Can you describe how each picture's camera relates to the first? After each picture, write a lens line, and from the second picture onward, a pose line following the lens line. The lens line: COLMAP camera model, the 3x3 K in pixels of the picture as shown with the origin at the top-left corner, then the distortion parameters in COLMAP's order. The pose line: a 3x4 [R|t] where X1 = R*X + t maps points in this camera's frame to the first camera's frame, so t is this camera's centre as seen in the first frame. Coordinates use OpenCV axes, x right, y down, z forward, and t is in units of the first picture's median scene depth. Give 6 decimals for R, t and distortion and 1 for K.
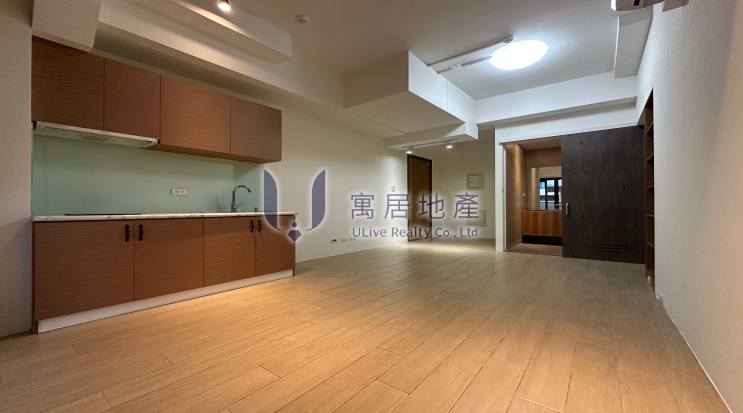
lens RADIAL K [[297.6, 0, 374.6], [0, 297.6, 206.8], [0, 0, 1]] dist [-0.000054, -0.000581]
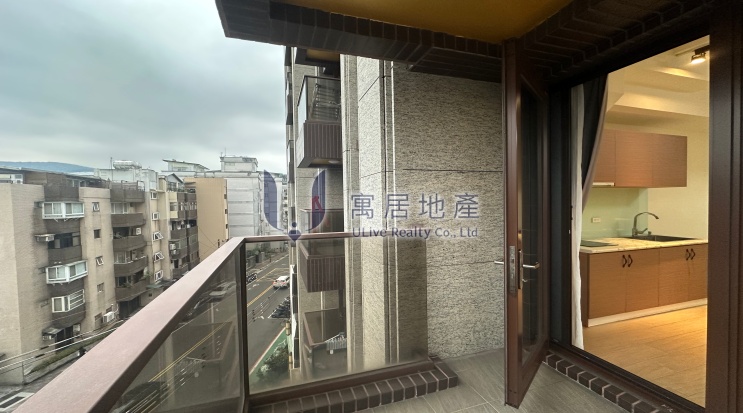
lens RADIAL K [[297.6, 0, 371.8], [0, 297.6, 210.2], [0, 0, 1]] dist [-0.000054, -0.000581]
pose [[0.825872, 0.012481, -0.563719, -0.786080], [0.004076, 0.999597, 0.028104, -0.136834], [0.563843, -0.025508, 0.825488, -0.548614]]
